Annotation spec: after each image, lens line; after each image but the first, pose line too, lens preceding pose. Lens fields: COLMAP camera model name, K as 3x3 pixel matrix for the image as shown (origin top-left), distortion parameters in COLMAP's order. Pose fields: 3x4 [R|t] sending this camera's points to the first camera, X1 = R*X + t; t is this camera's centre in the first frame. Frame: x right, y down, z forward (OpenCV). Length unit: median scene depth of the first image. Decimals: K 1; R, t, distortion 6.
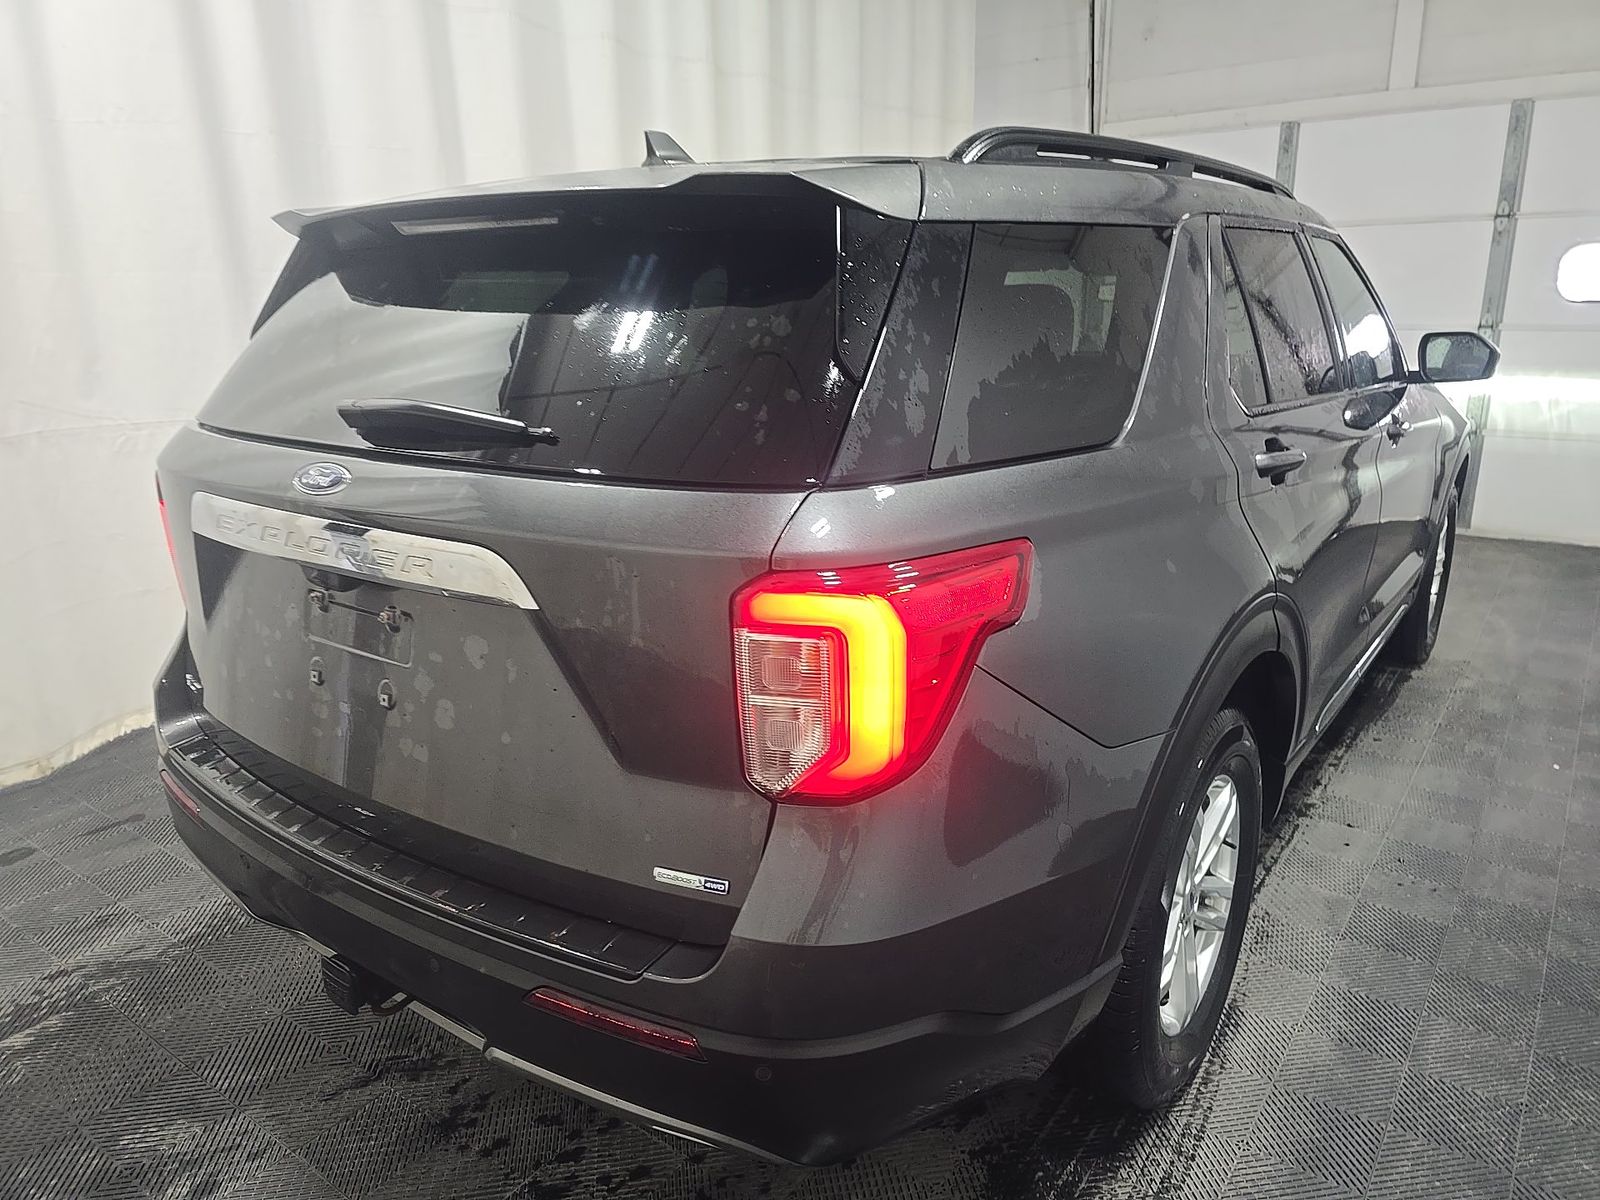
lens RADIAL K [[1085.2, 0, 800.2], [0, 1085.2, 607.9], [0, 0, 1]] dist [0.058943, -0.053171]
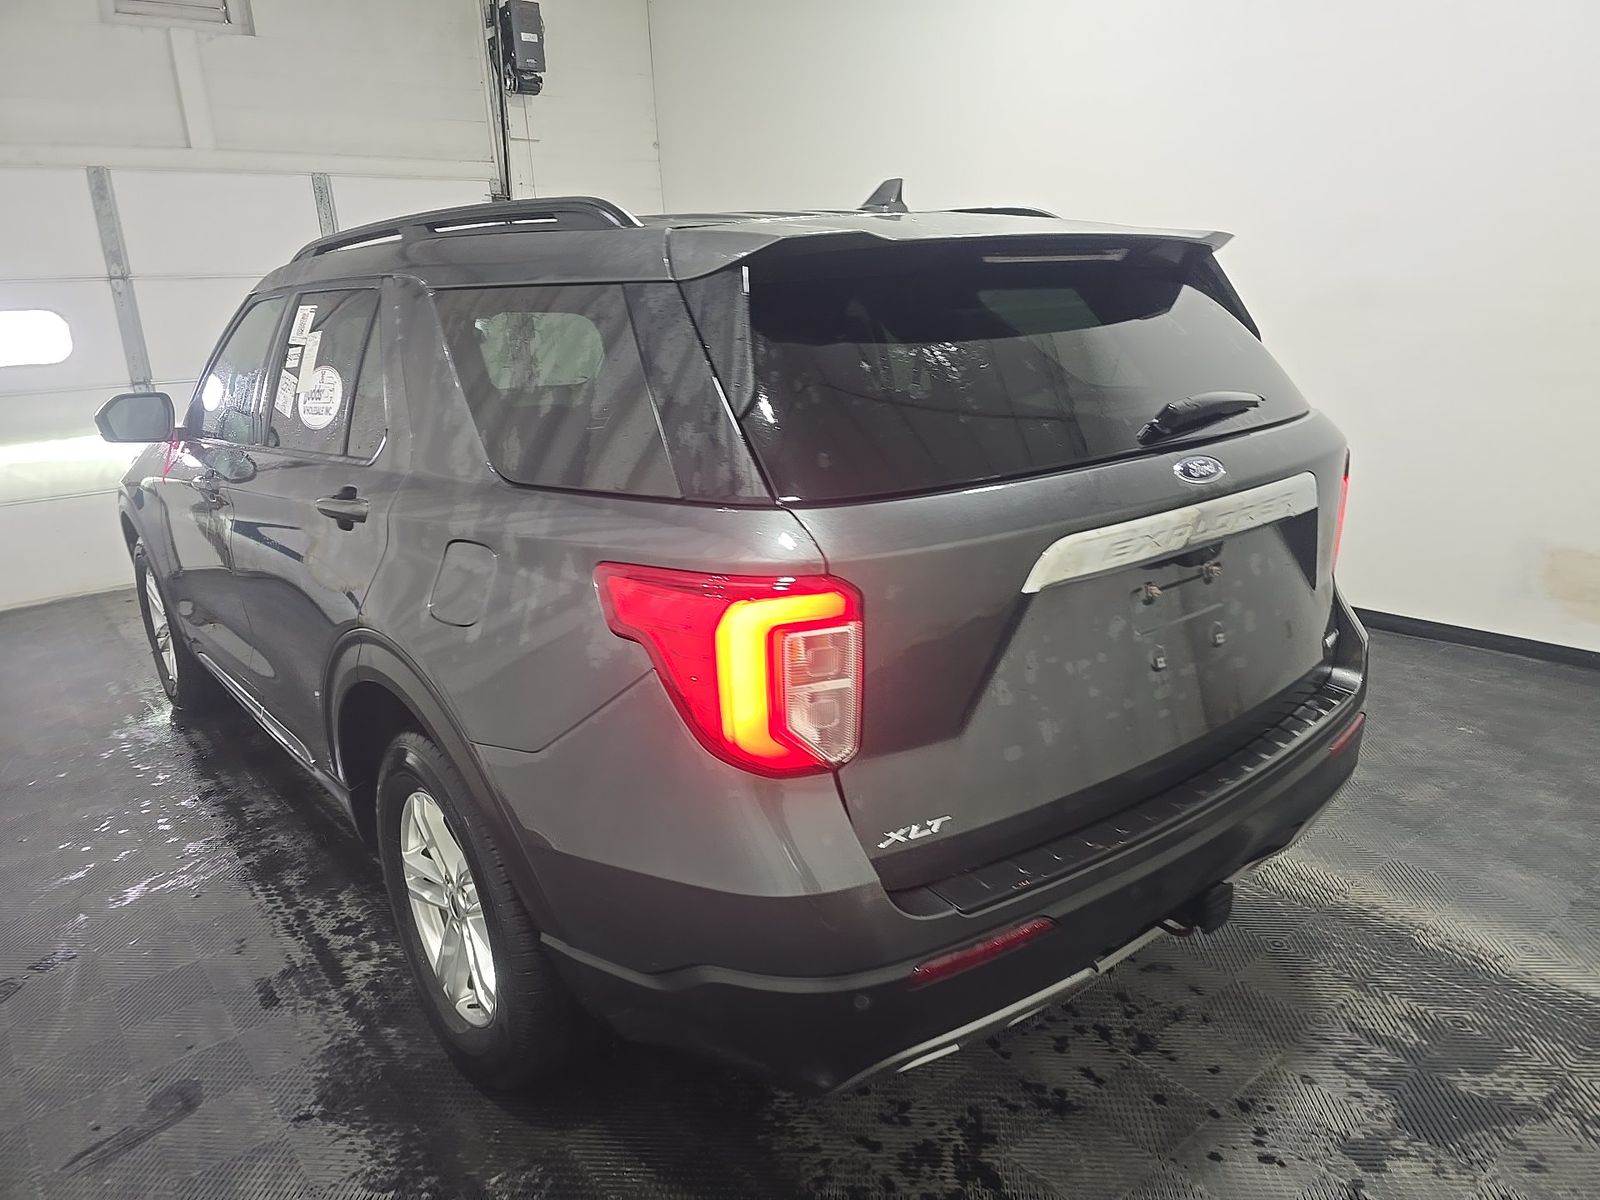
lens RADIAL K [[1085.2, 0, 800.2], [0, 1085.2, 607.9], [0, 0, 1]] dist [0.058943, -0.053171]
pose [[0.267689, -0.266132, 0.926022, -1.624864], [0.311172, 0.933474, 0.178322, -0.308469], [-0.911874, 0.240417, 0.332693, 0.993939]]
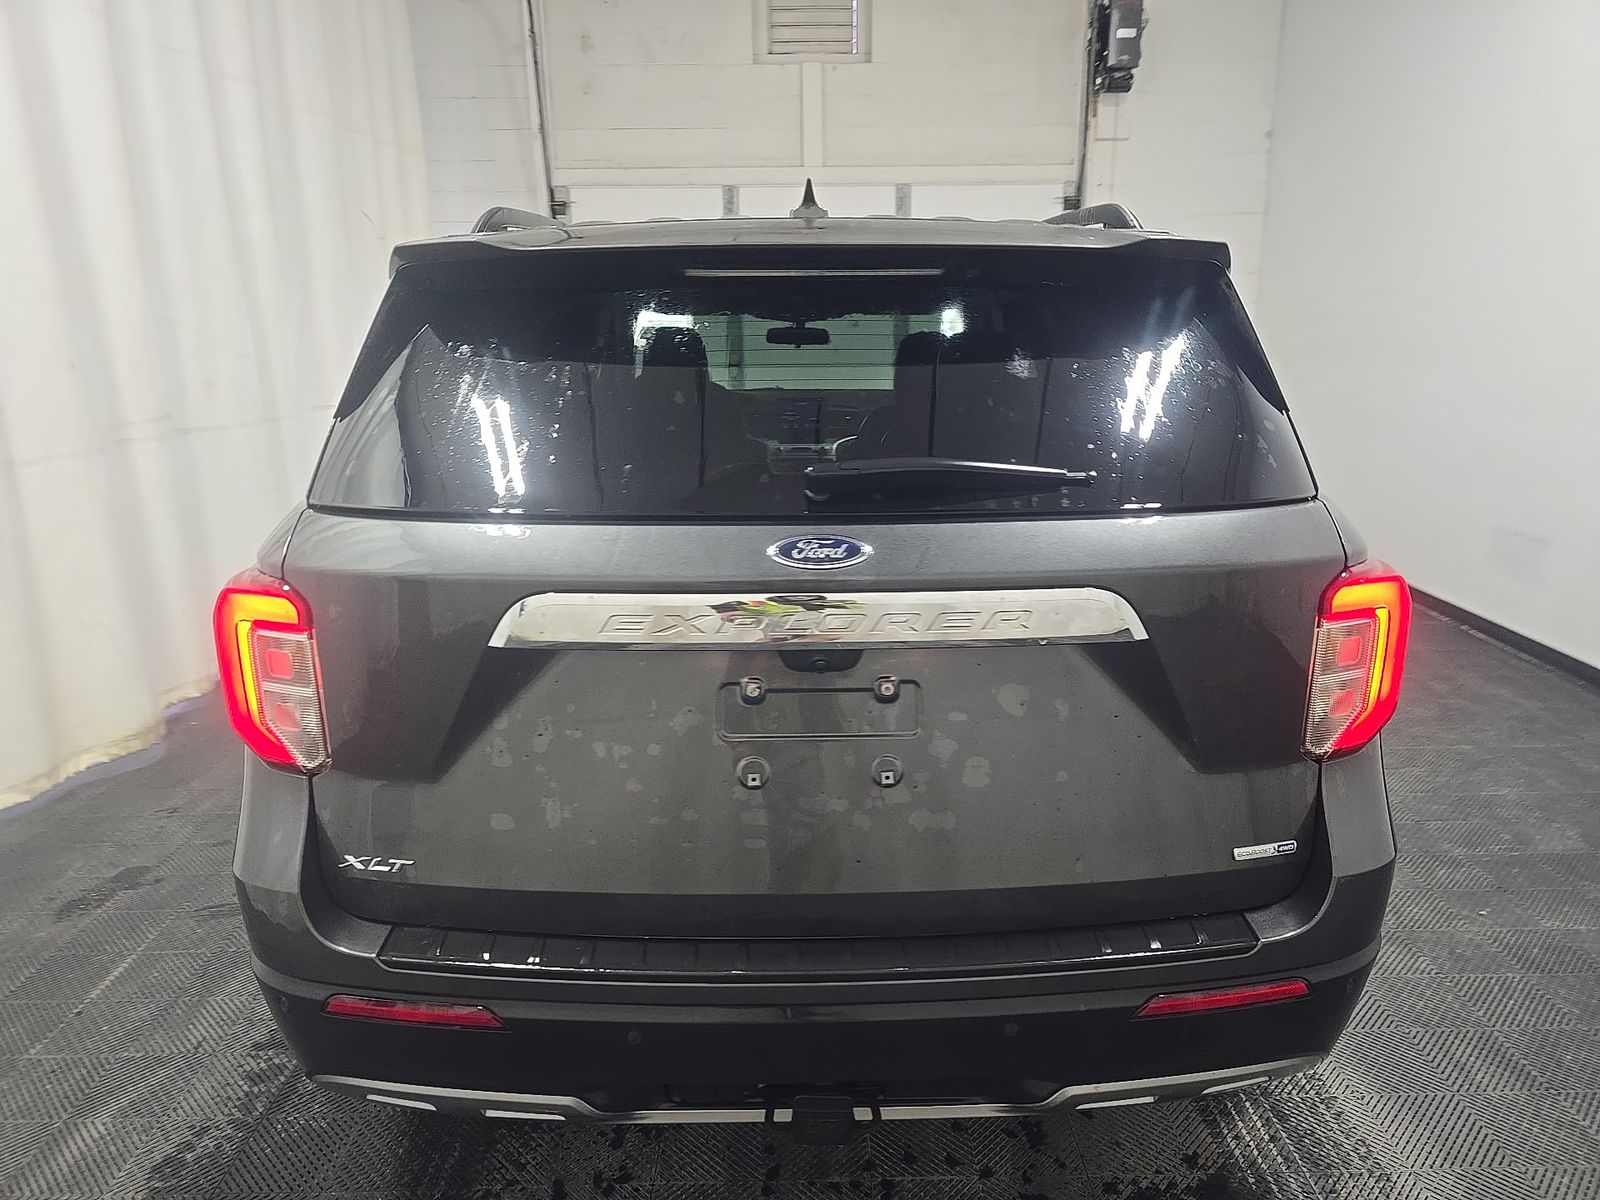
lens RADIAL K [[1062.9, 0, 800.0], [0, 1062.9, 600.0], [0, 0, 1]] dist [0.043850, -0.001339]
pose [[0.801576, -0.148534, 0.579150, -0.954477], [0.165553, 0.985916, 0.023722, -0.100494], [-0.574516, 0.076865, 0.814876, 0.294275]]
